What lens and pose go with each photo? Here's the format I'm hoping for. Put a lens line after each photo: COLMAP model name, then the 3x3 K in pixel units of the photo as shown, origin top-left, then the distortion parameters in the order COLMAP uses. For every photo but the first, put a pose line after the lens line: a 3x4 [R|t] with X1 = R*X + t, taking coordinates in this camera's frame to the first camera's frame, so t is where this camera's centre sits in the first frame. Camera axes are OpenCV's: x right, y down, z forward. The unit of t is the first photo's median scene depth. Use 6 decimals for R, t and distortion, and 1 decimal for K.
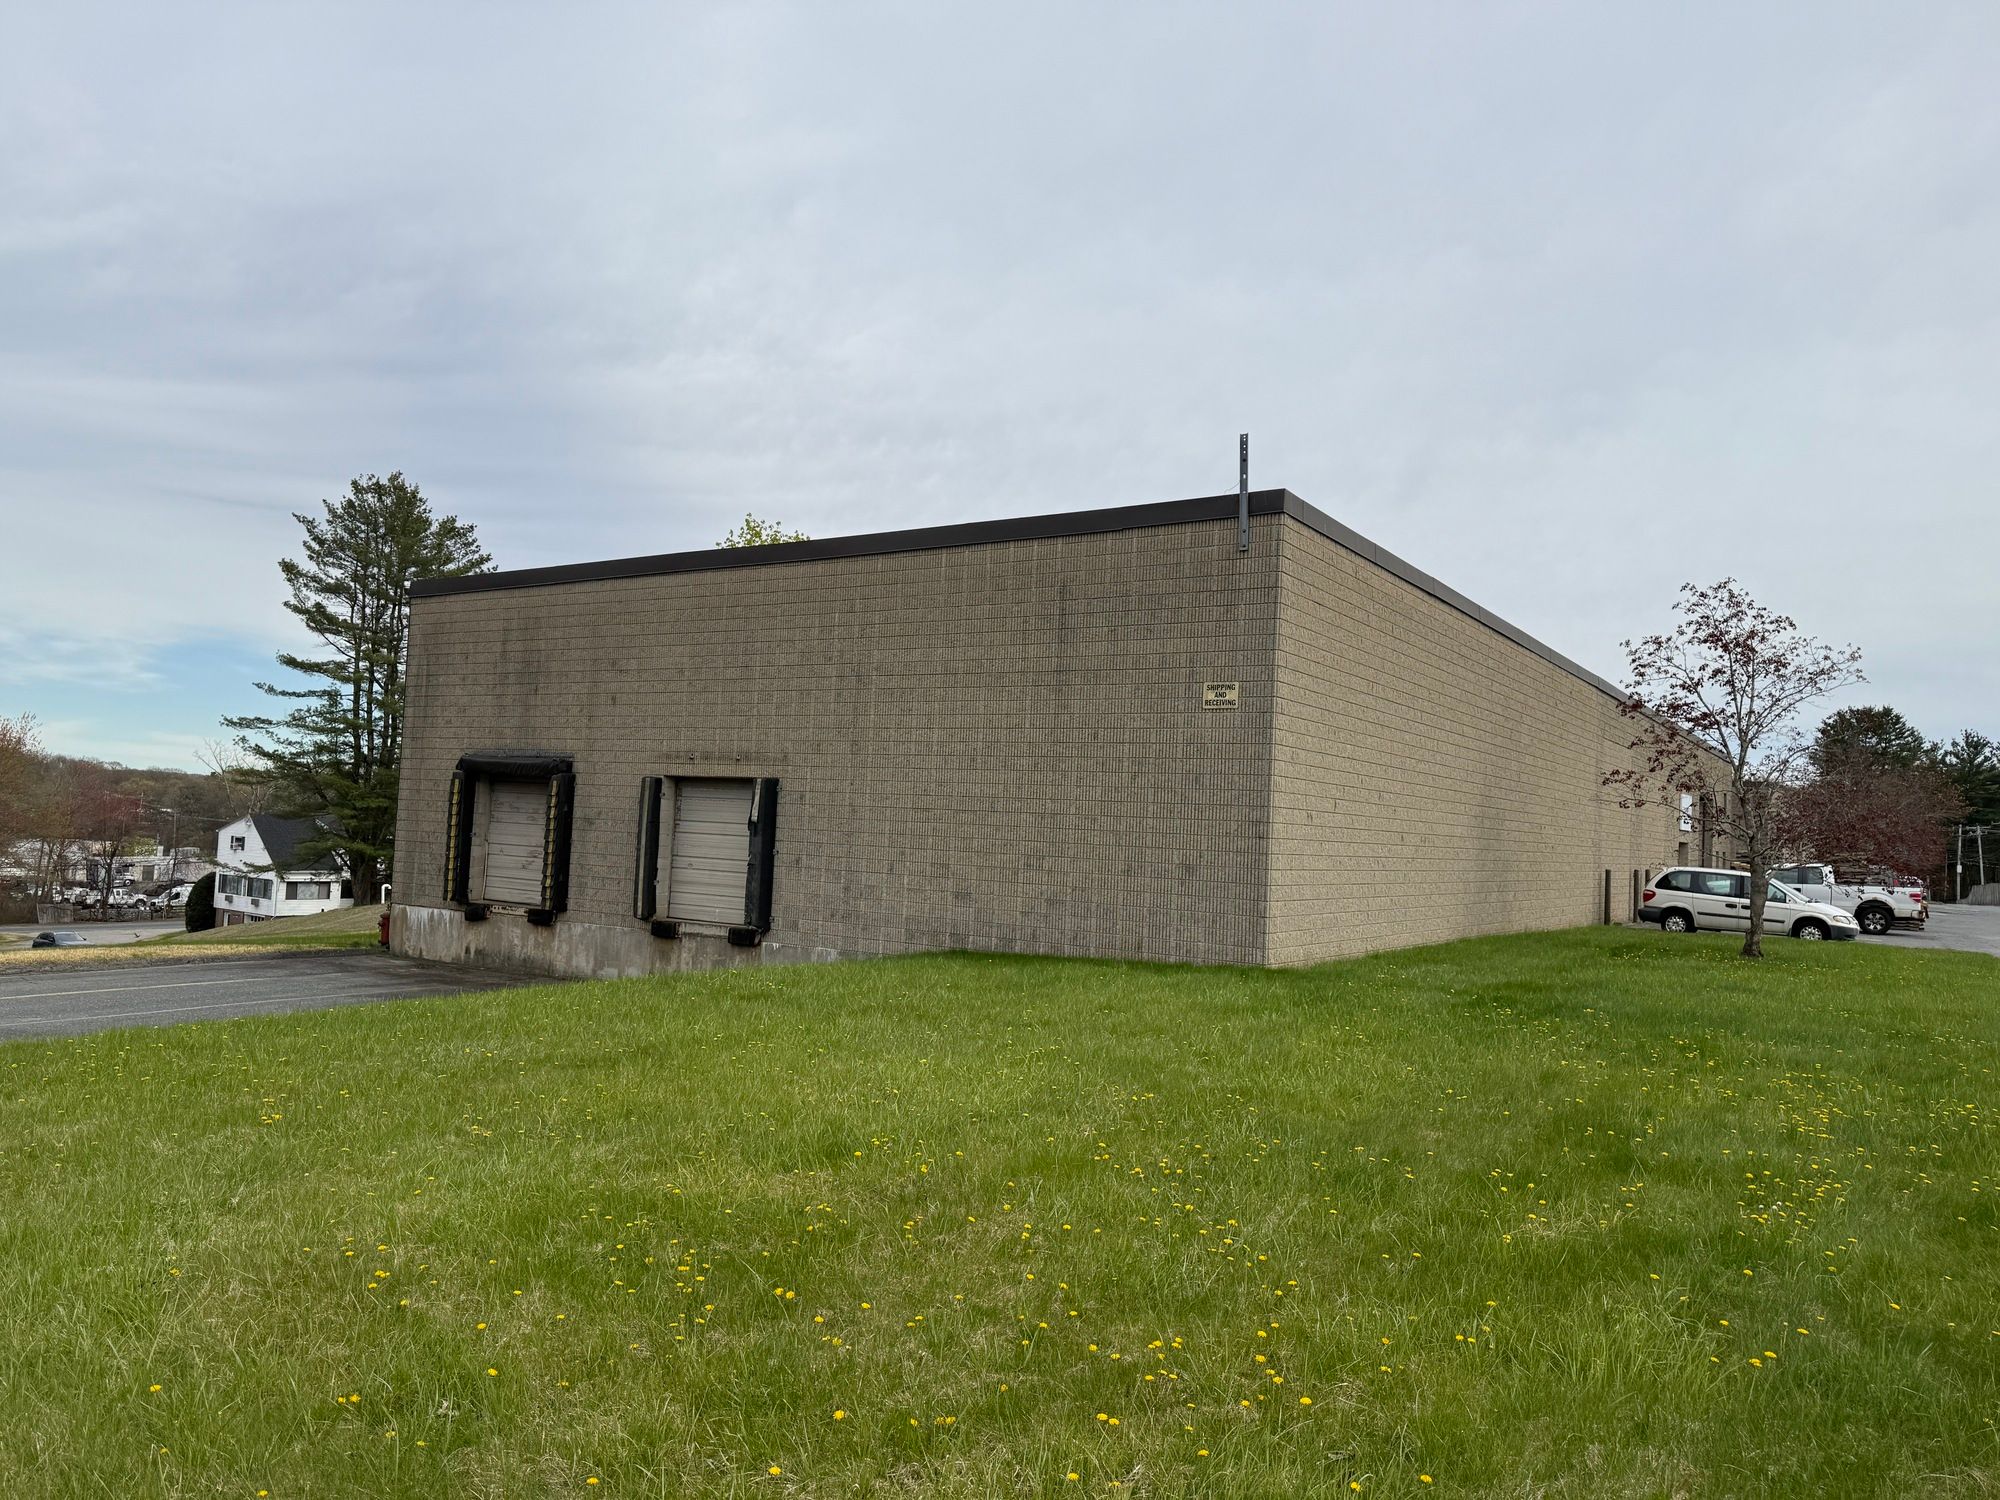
lens RADIAL K [[1428.2, 0, 1013.4], [0, 1428.2, 751.9], [0, 0, 1]] dist [0.098517, -0.121056]
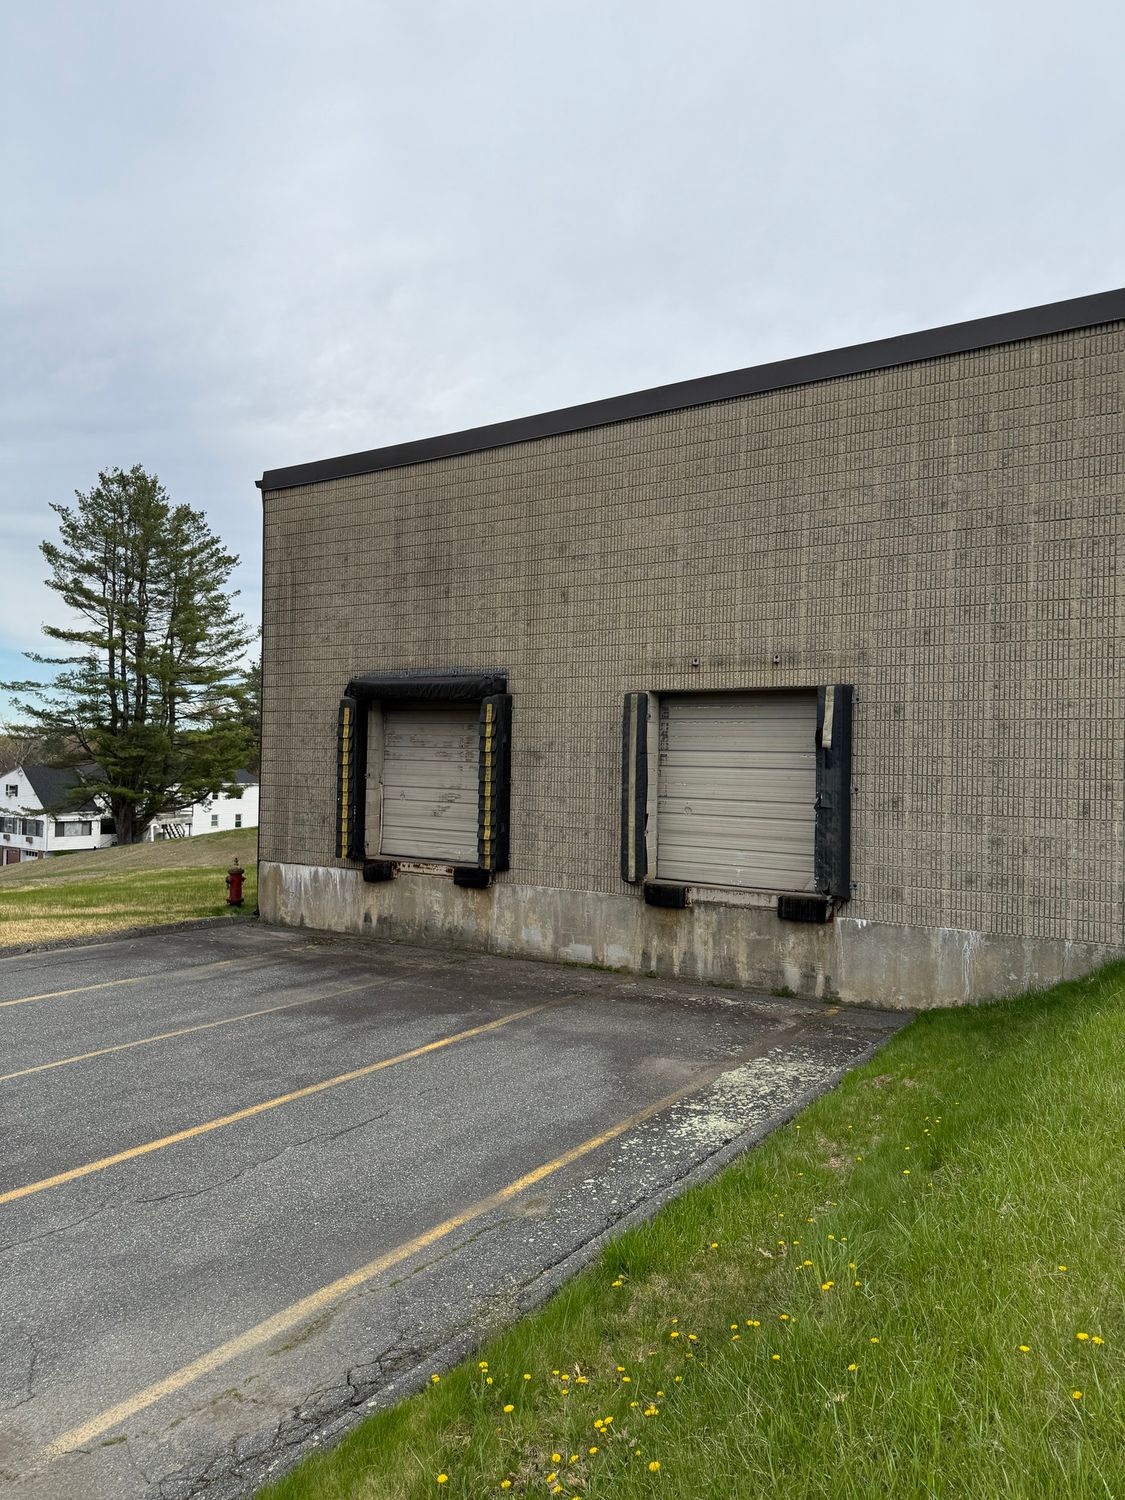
lens RADIAL K [[1071.2, 0, 551.2], [0, 1071.2, 749.4], [0, 0, 1]] dist [0.098517, -0.121056]
pose [[0.999506, -0.026247, -0.017277, -0.262935], [0.026910, 0.998864, 0.039334, 0.021760], [0.016225, -0.039780, 0.999077, 0.403748]]
